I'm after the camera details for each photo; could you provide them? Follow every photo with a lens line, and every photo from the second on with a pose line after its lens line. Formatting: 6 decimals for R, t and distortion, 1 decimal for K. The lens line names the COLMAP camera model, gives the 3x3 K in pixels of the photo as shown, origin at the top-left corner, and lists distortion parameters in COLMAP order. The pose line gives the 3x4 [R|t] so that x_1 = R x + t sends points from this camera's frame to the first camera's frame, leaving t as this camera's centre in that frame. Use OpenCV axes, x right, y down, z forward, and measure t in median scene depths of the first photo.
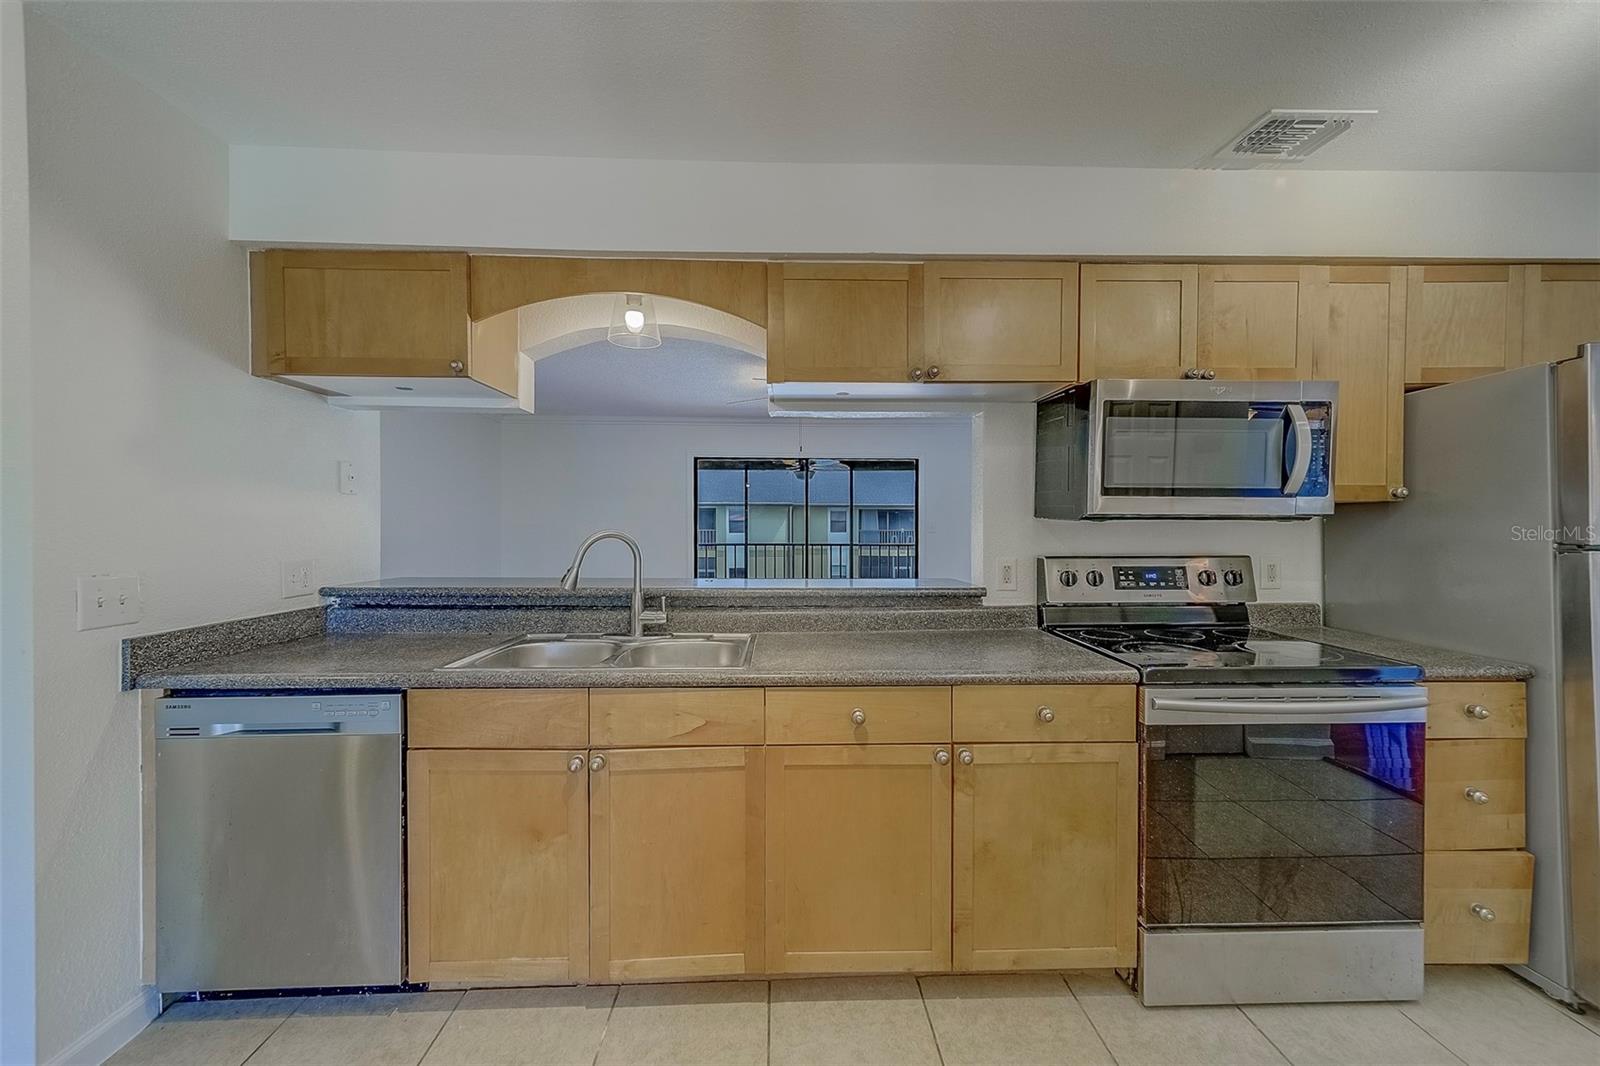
lens RADIAL K [[561.8, 0, 795.7], [0, 561.8, 527.3], [0, 0, 1]] dist [0.010107, 0.000113]
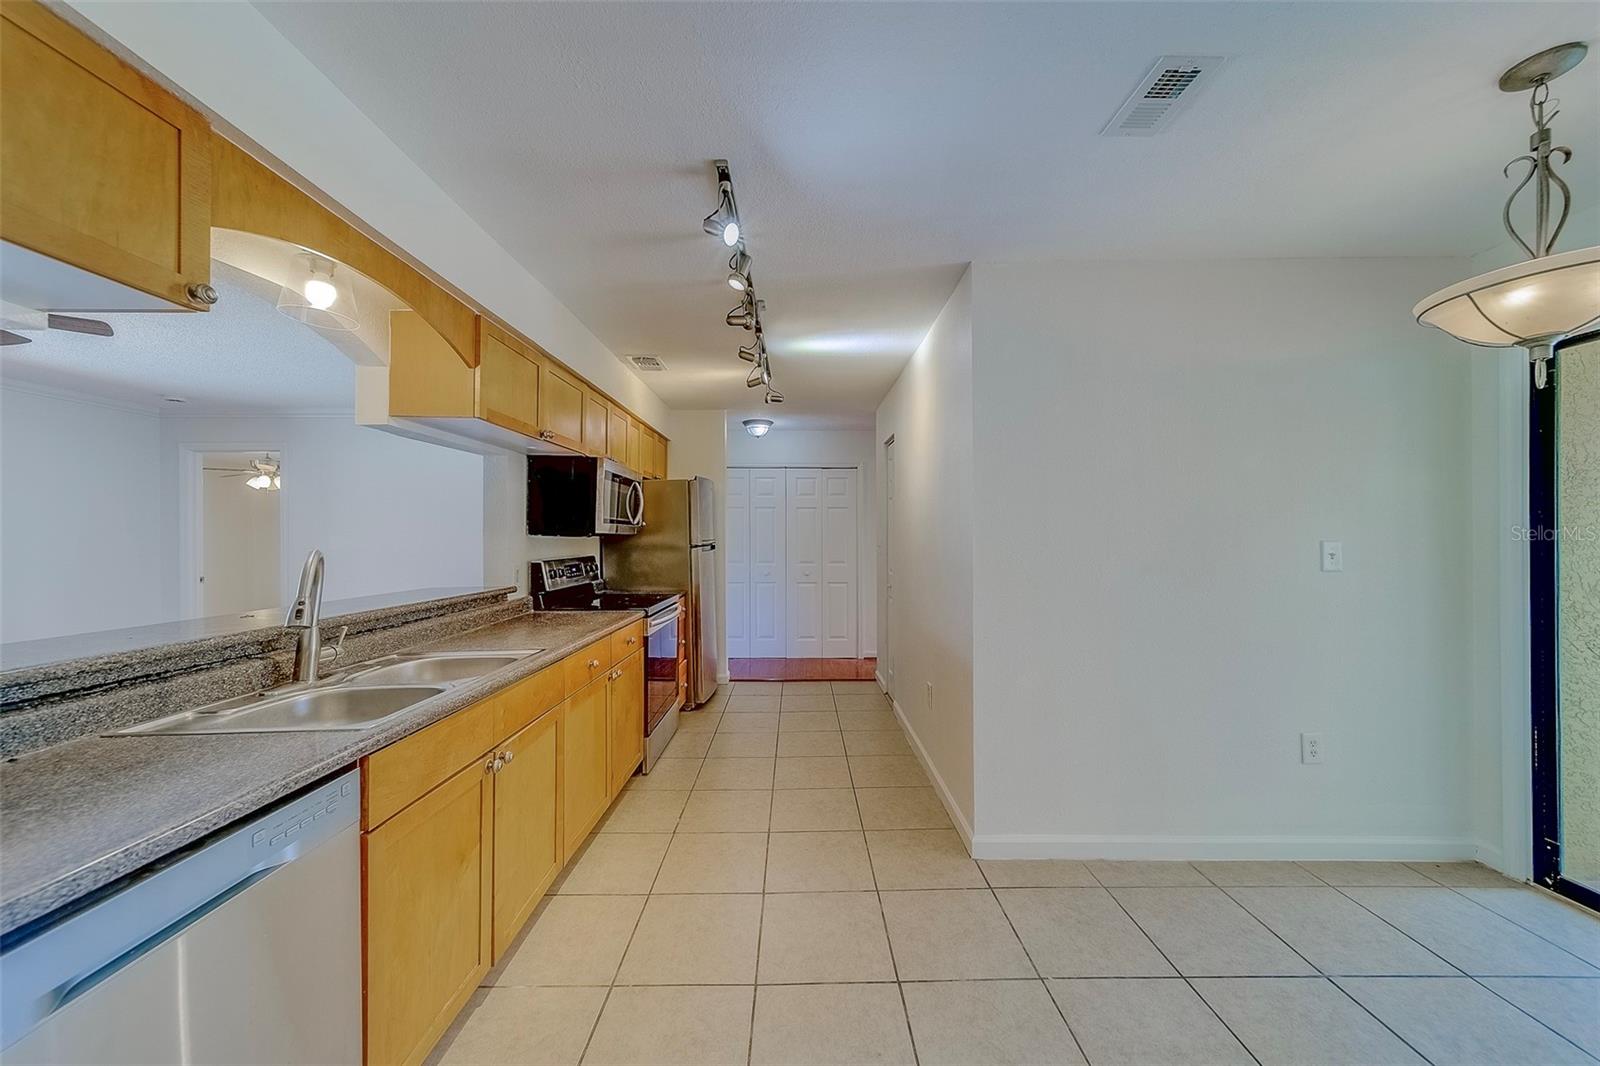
lens RADIAL K [[561.8, 0, 813.4], [0, 561.8, 537.1], [0, 0, 1]] dist [0.010107, 0.000113]
pose [[0.030317, -0.003225, 0.999535, -1.036655], [0.015077, 0.999883, 0.002769, -0.002195], [-0.999427, 0.014986, 0.030362, 0.261522]]
